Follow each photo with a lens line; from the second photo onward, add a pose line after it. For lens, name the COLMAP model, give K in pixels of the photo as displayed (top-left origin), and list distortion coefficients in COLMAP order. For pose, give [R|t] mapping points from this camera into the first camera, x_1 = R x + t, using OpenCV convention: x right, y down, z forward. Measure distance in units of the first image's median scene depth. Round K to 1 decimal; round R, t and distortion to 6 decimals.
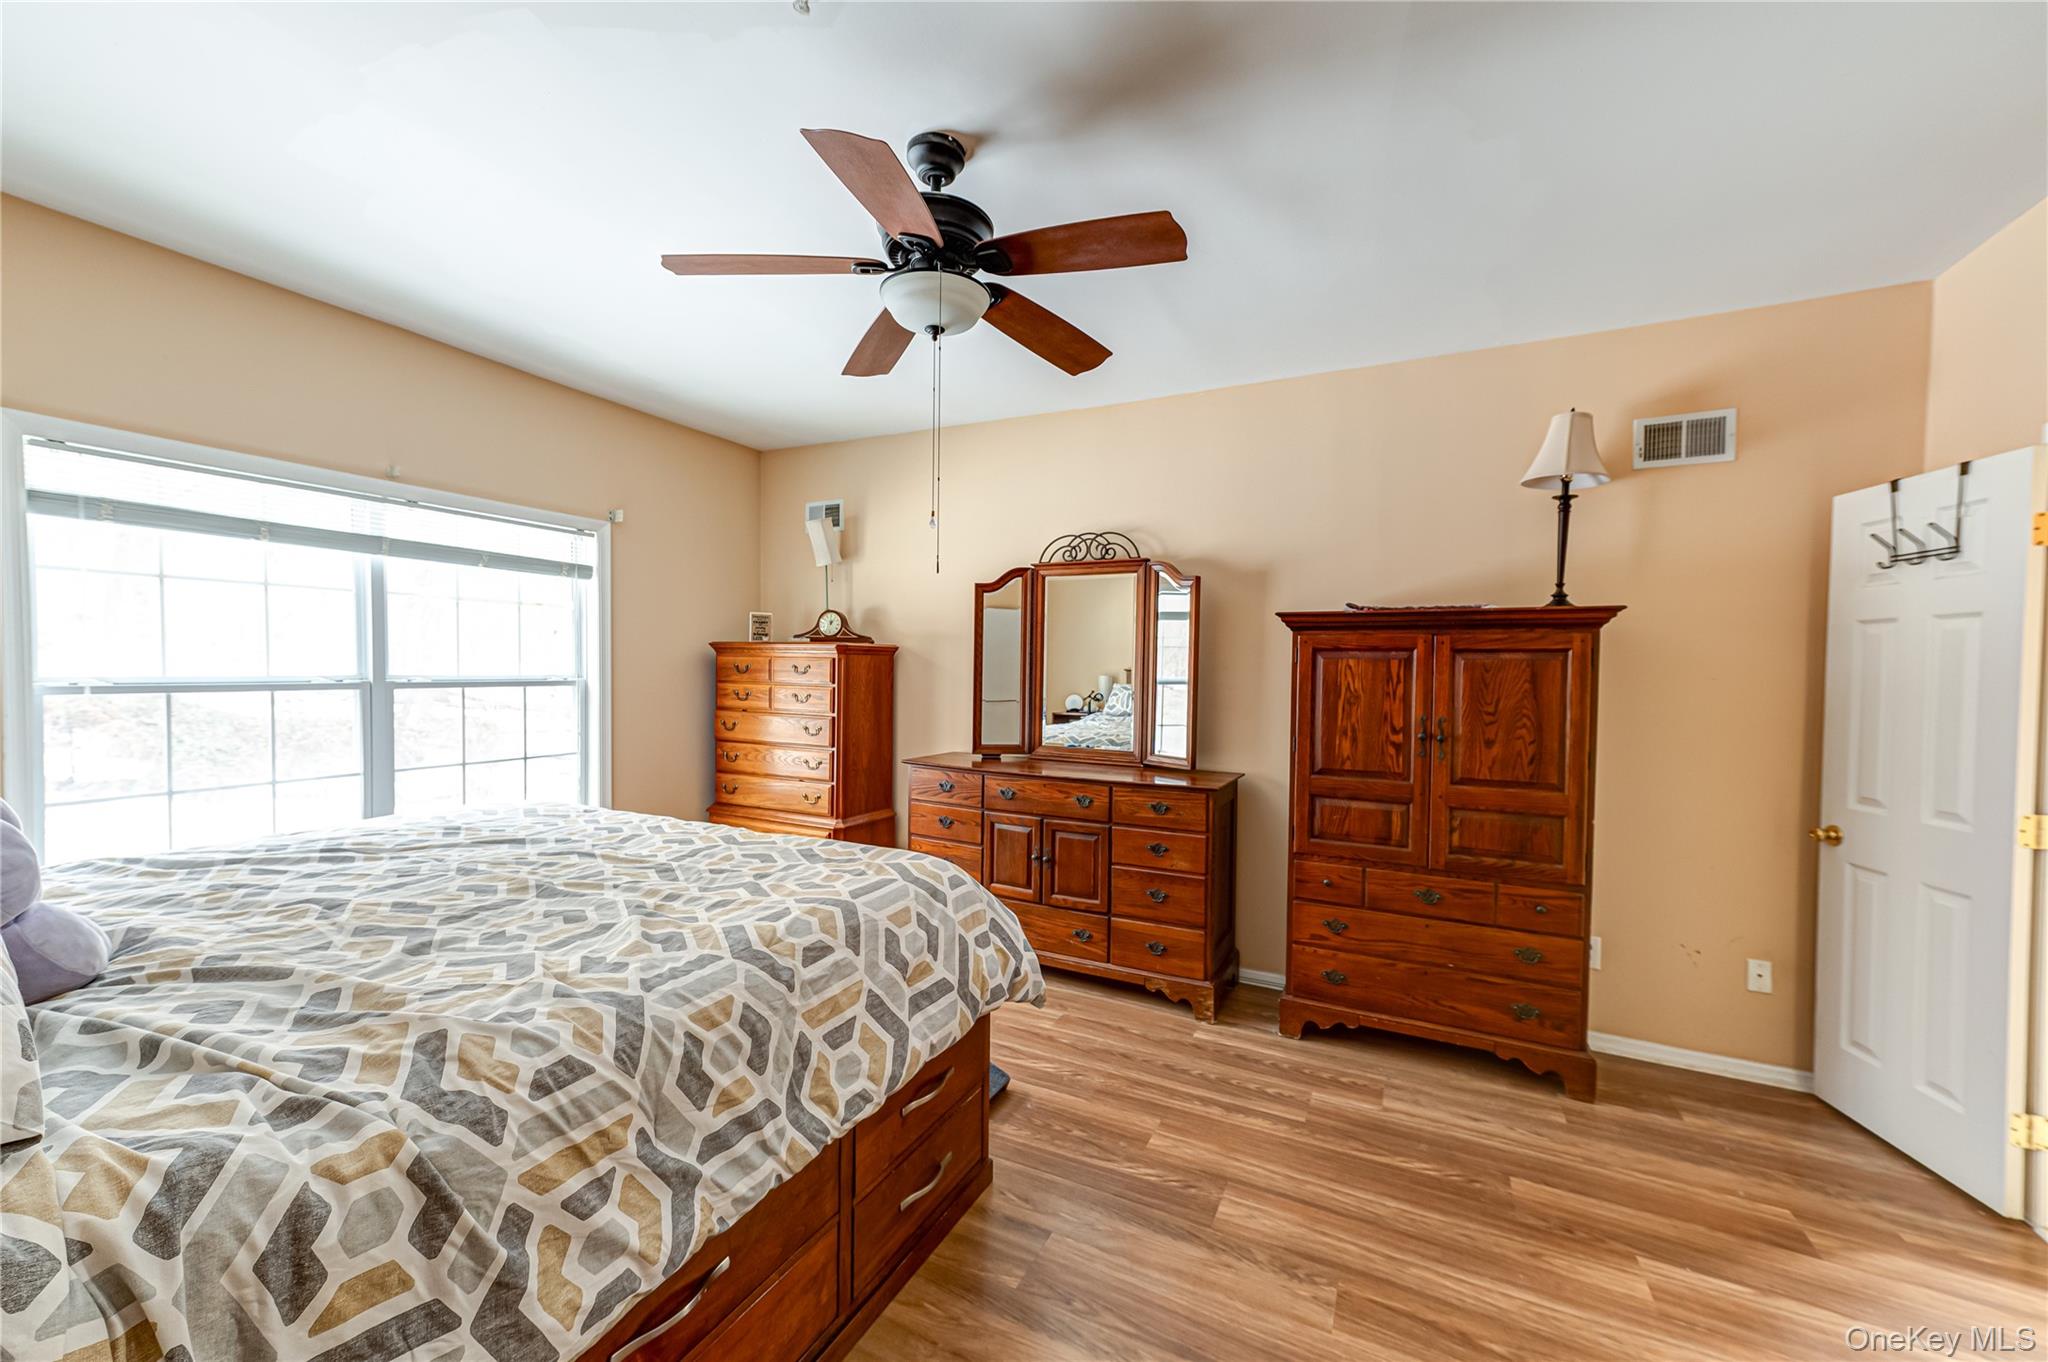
lens RADIAL K [[792.7, 0, 1031.2], [0, 792.7, 685.9], [0, 0, 1]] dist [0.013895, -0.000065]
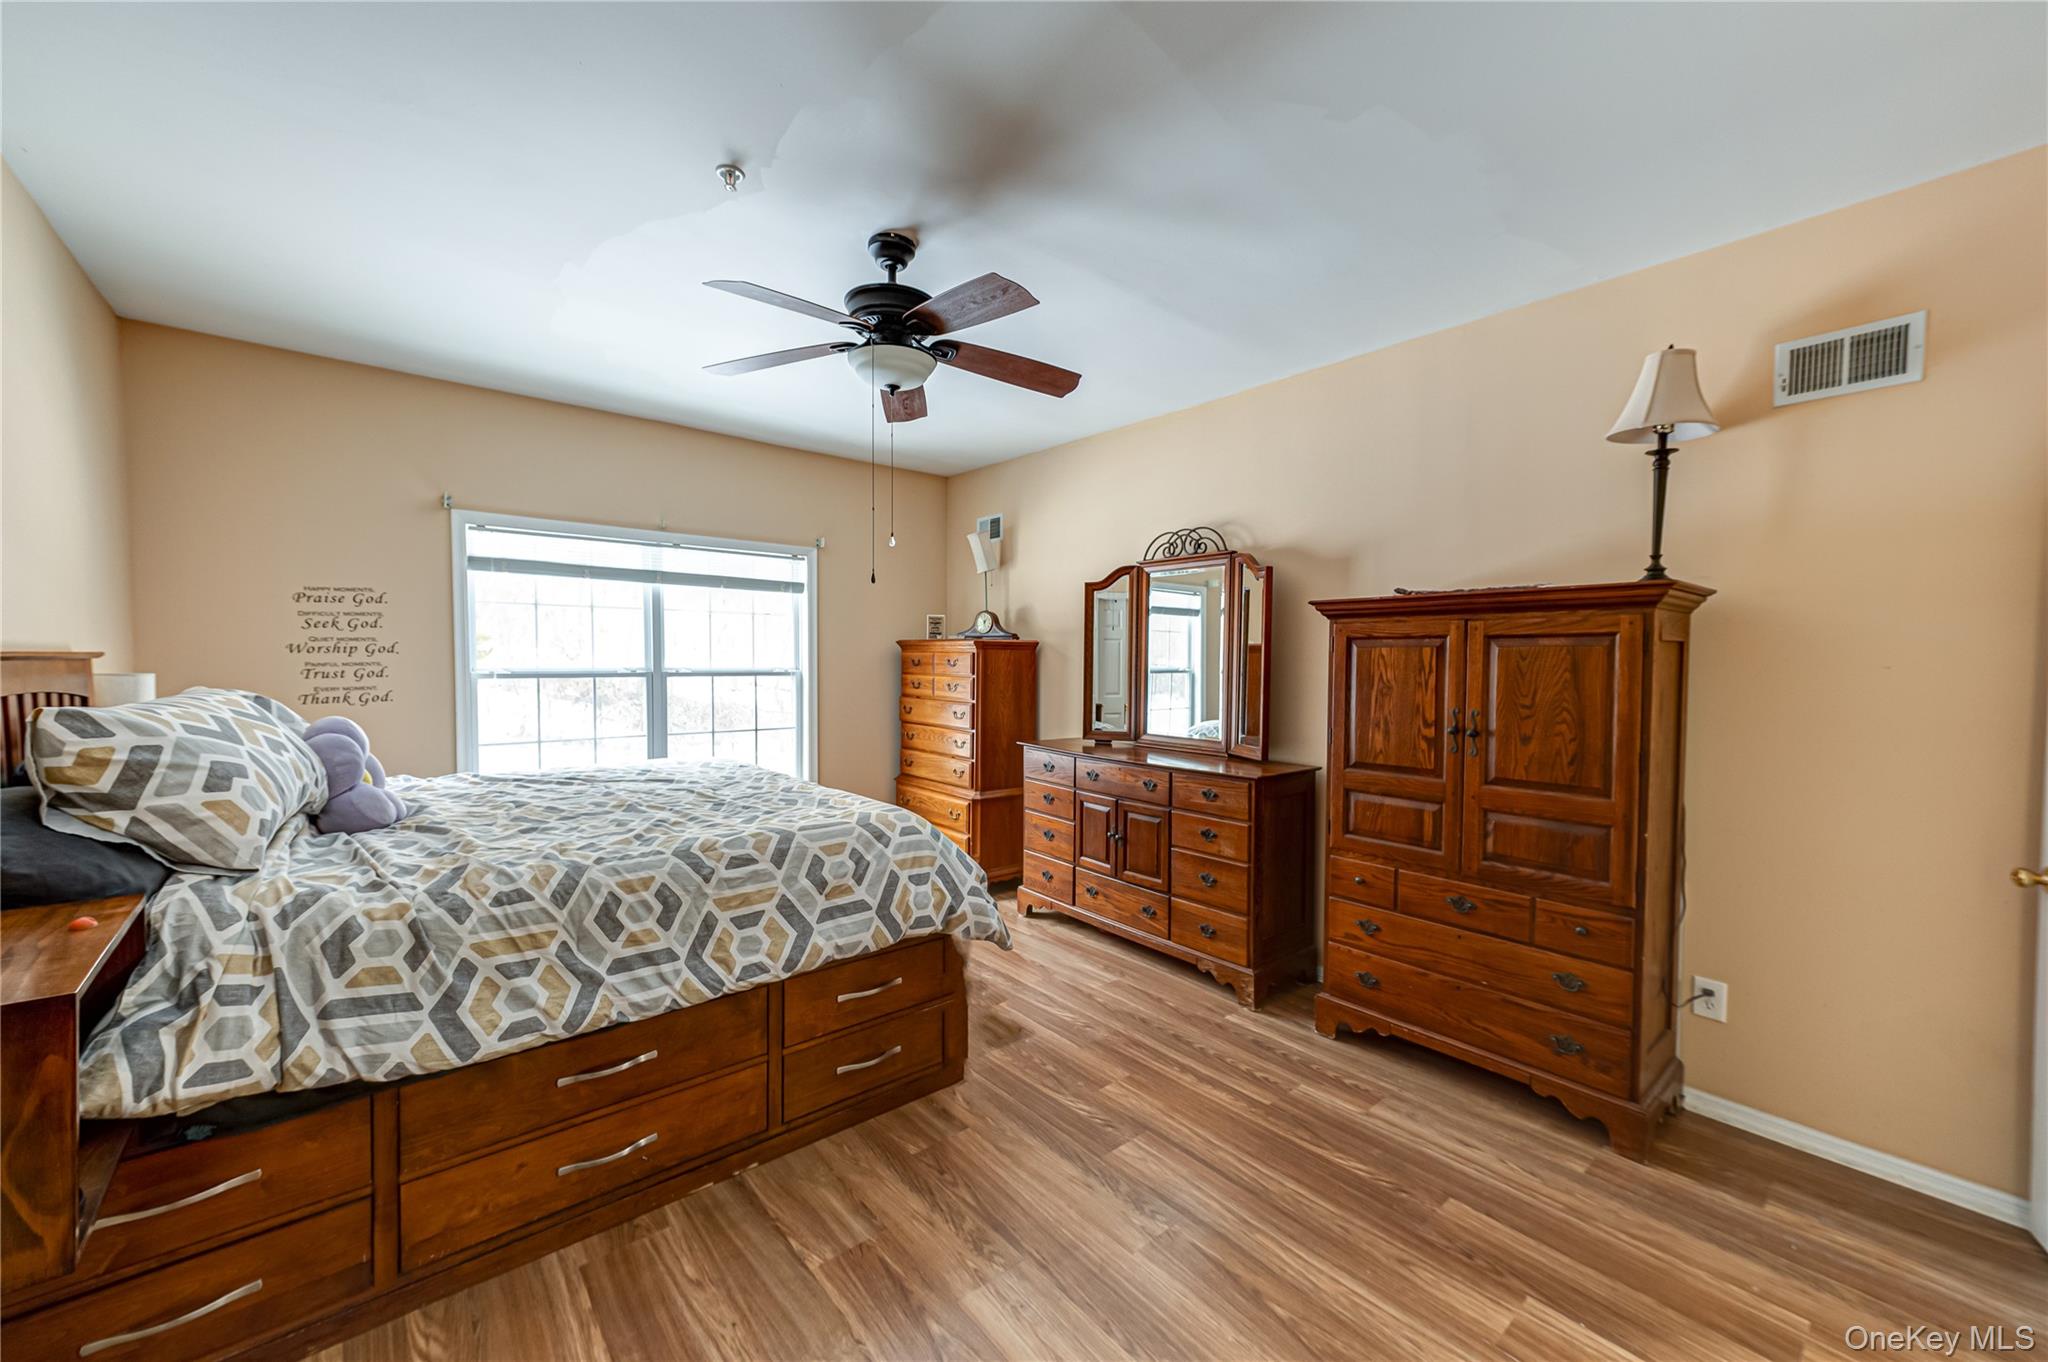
lens RADIAL K [[792.7, 0, 1031.2], [0, 792.7, 685.9], [0, 0, 1]] dist [0.013895, -0.000065]
pose [[0.916345, 0.006960, -0.400330, 0.424680], [-0.005002, 0.999970, 0.005934, 0.009012], [0.400359, -0.003435, 0.916352, -0.042230]]
